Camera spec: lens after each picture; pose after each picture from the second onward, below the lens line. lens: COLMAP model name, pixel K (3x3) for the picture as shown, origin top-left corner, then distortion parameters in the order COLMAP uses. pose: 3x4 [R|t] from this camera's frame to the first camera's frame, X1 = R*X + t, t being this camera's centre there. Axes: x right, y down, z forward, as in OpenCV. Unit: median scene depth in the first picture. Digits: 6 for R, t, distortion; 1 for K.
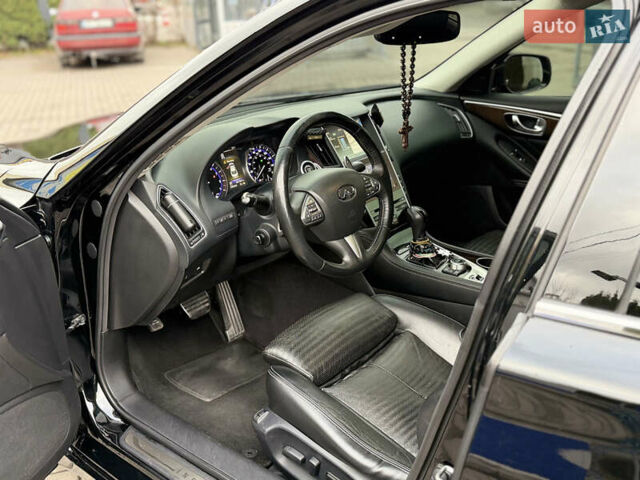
lens RADIAL K [[624.8, 0, 320.0], [0, 624.8, 240.0], [0, 0, 1]] dist [0.147053, -0.316222]
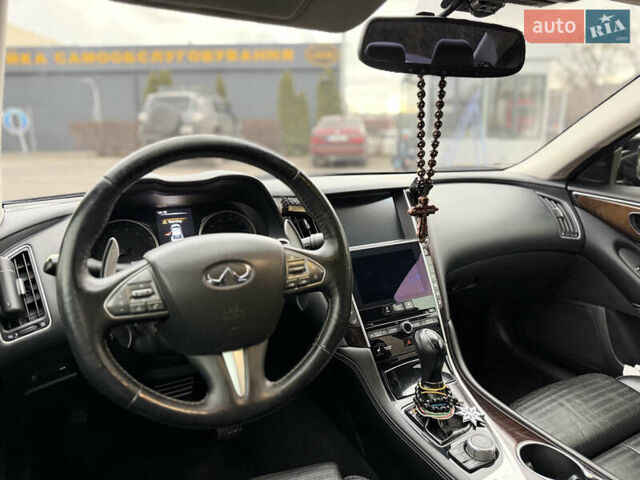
lens RADIAL K [[443.5, 0, 316.7], [0, 443.5, 241.3], [0, 0, 1]] dist [-0.002030, -0.004143]
pose [[0.918111, 0.117317, -0.378561, 0.153764], [-0.160283, 0.983495, -0.083941, -0.064345], [0.362465, 0.137744, 0.921762, 0.394549]]
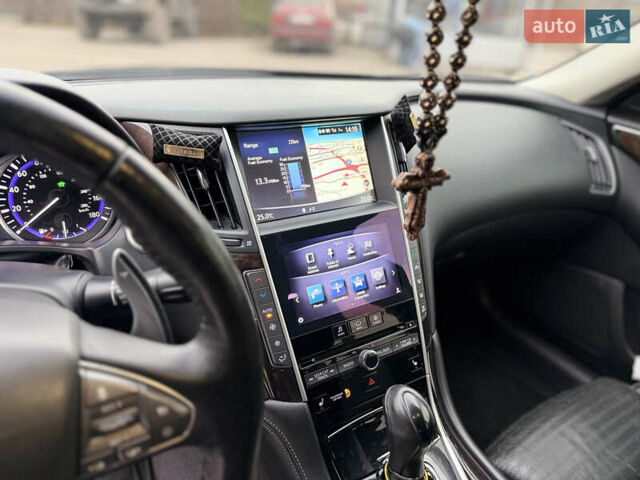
lens RADIAL K [[458.1, 0, 322.1], [0, 458.1, 243.7], [0, 0, 1]] dist [0.002334, 0.000936]
pose [[0.942591, 0.229800, -0.242310, 0.110643], [-0.205799, 0.971153, 0.120454, -0.117136], [0.263000, -0.063671, 0.962693, 0.548930]]
